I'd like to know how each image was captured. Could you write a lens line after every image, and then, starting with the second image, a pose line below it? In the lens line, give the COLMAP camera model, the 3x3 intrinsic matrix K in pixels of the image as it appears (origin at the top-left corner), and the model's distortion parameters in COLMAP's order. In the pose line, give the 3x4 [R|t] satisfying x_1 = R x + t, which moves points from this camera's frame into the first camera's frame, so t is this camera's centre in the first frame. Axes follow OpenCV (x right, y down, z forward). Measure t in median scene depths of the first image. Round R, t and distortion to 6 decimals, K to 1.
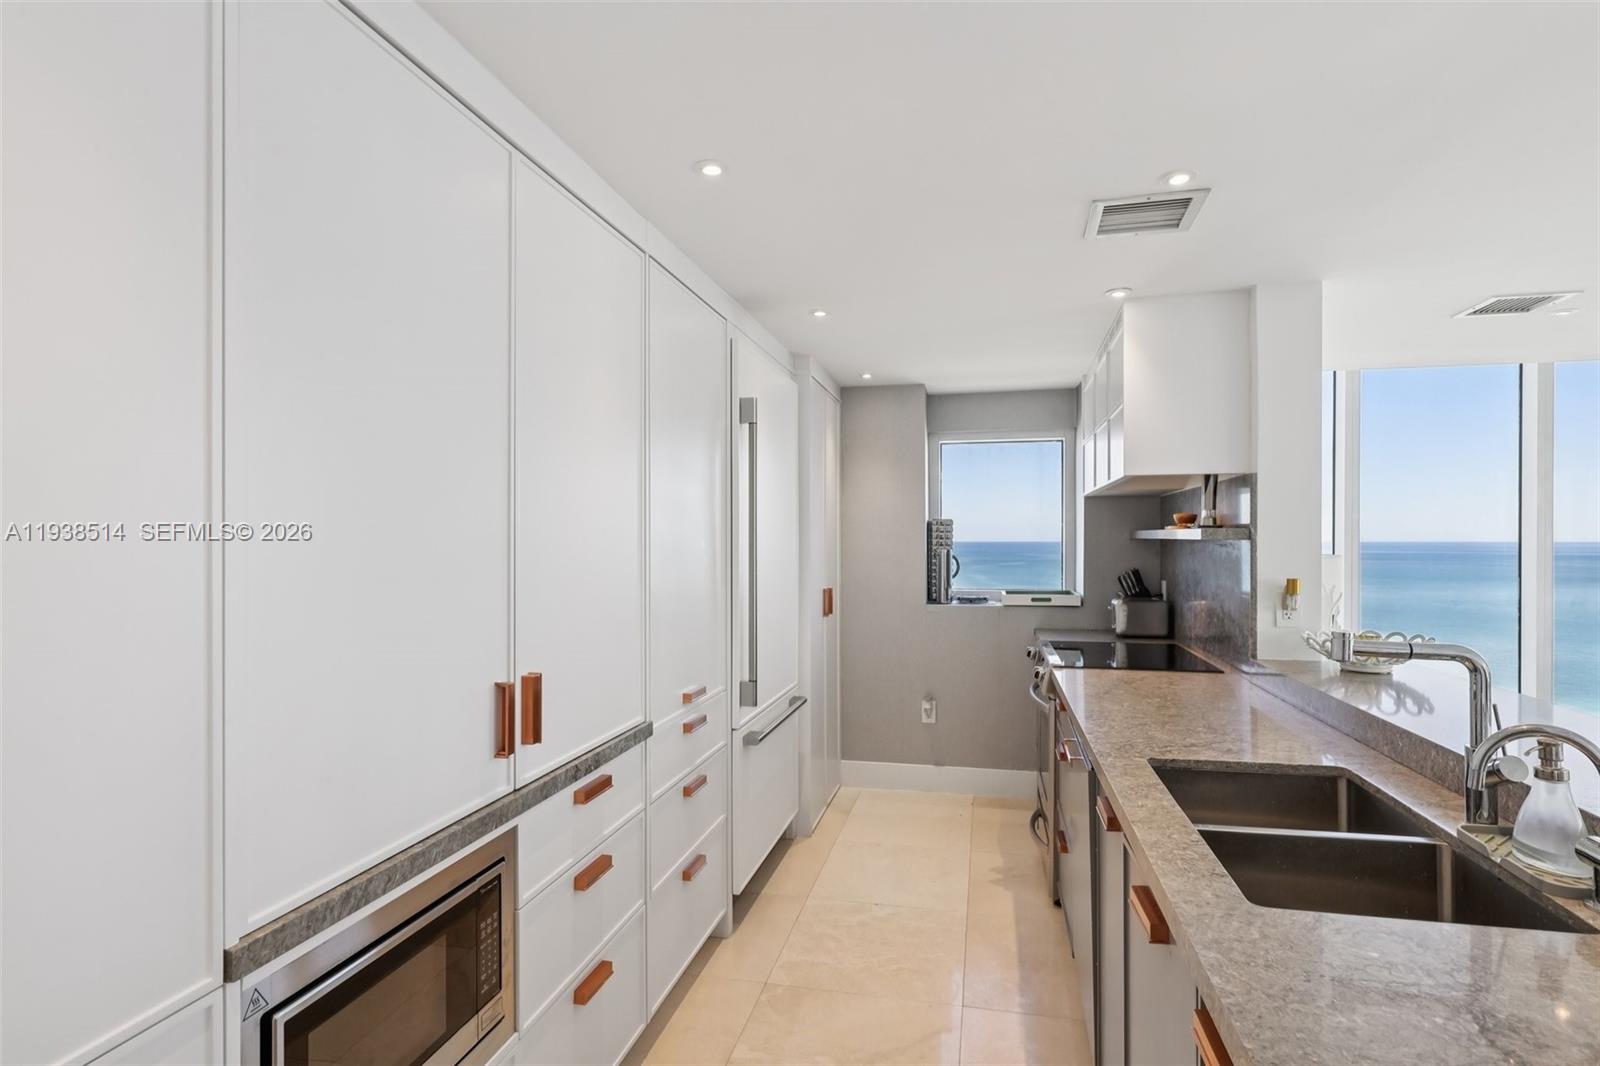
lens RADIAL K [[814.8, 0, 808.9], [0, 814.8, 544.3], [0, 0, 1]] dist [0.001276, 0.000338]
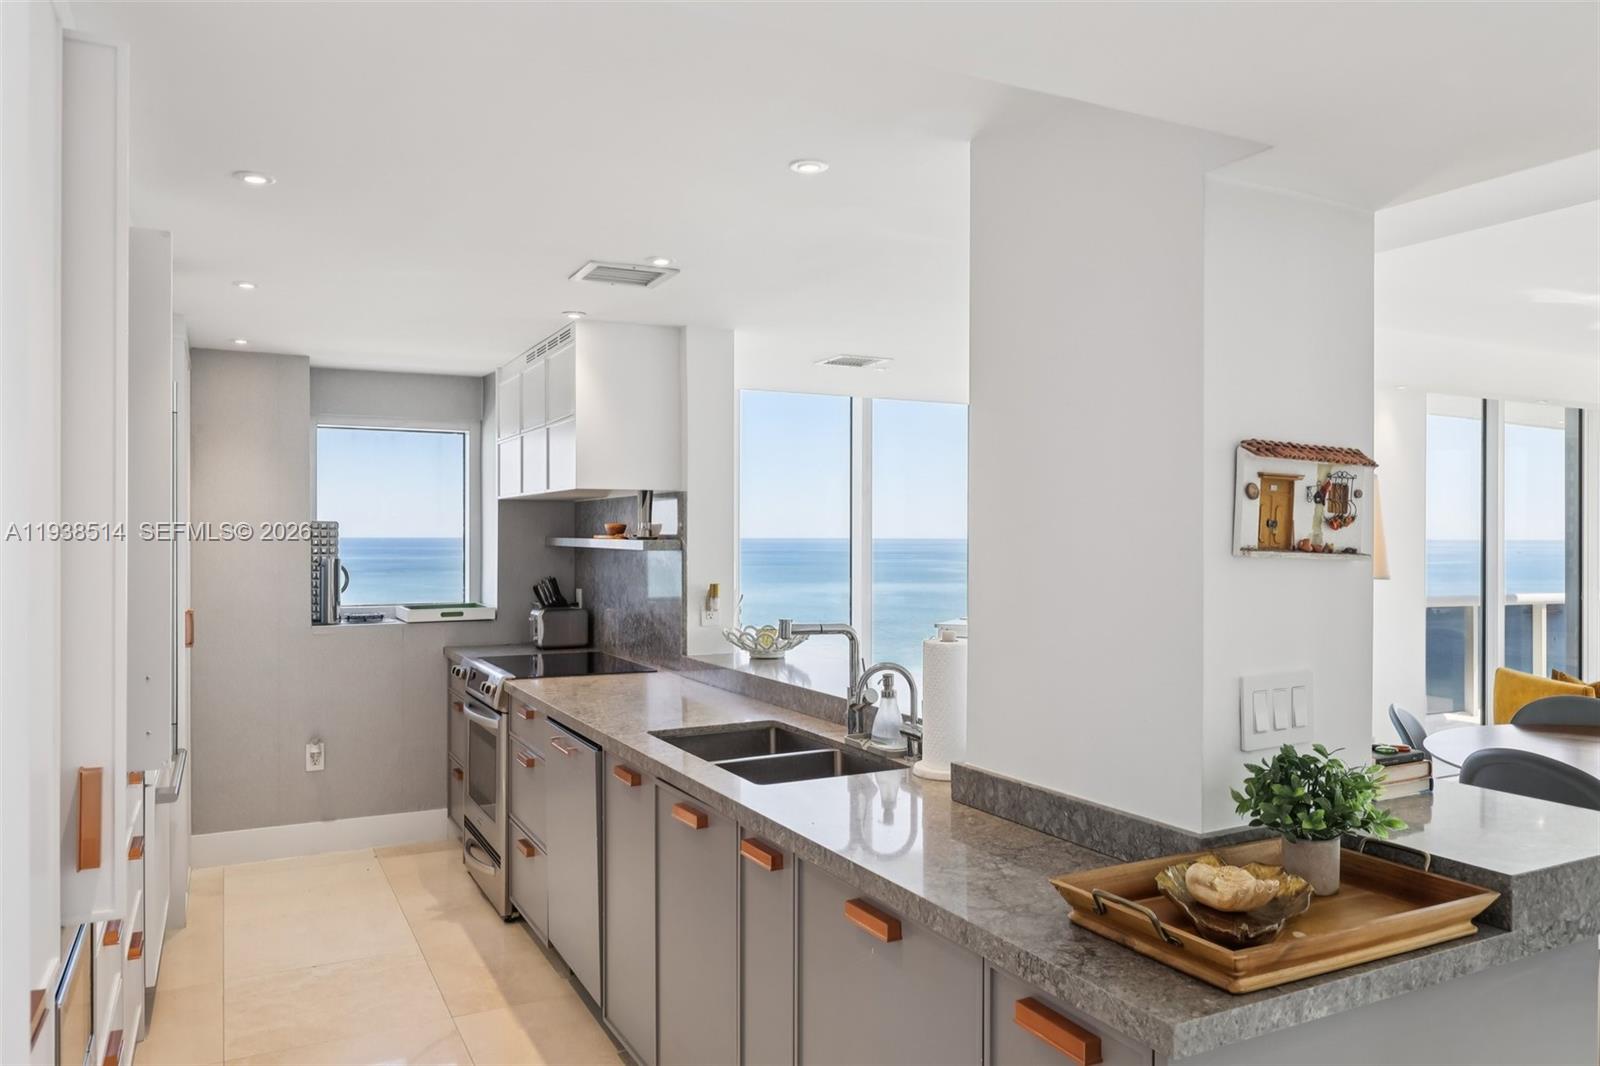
lens RADIAL K [[1112.1, 0, 833.8], [0, 1112.1, 537.7], [0, 0, 1]] dist [0.005676, 0.000284]
pose [[0.754341, 0.001992, 0.656480, -0.307049], [0.000522, 0.999993, -0.003634, -0.017030], [-0.656483, 0.003083, 0.754335, -0.296743]]
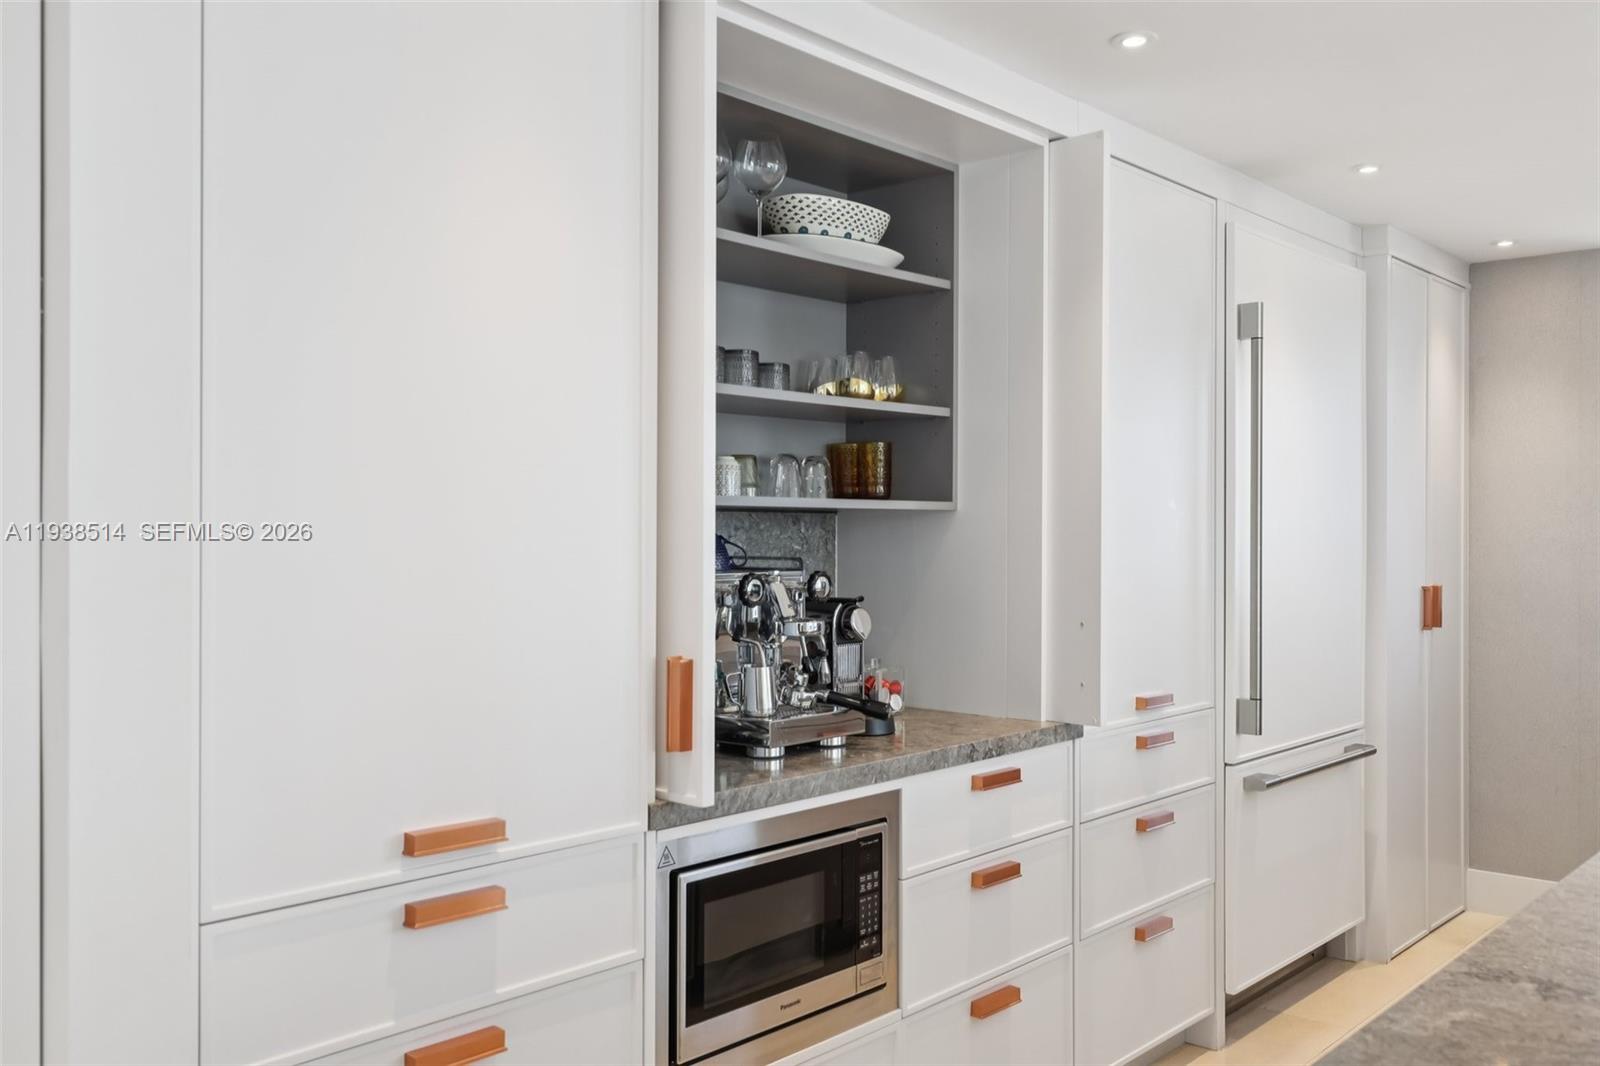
lens RADIAL K [[1355.4, 0, 800.0], [0, 1355.4, 533.0], [0, 0, 1]] dist [-0.002338, -0.000984]
pose [[0.869059, 0.000587, -0.494709, 0.171648], [-0.004134, 0.999973, -0.006075, 0.031214], [0.494692, 0.007325, 0.869038, -0.229591]]
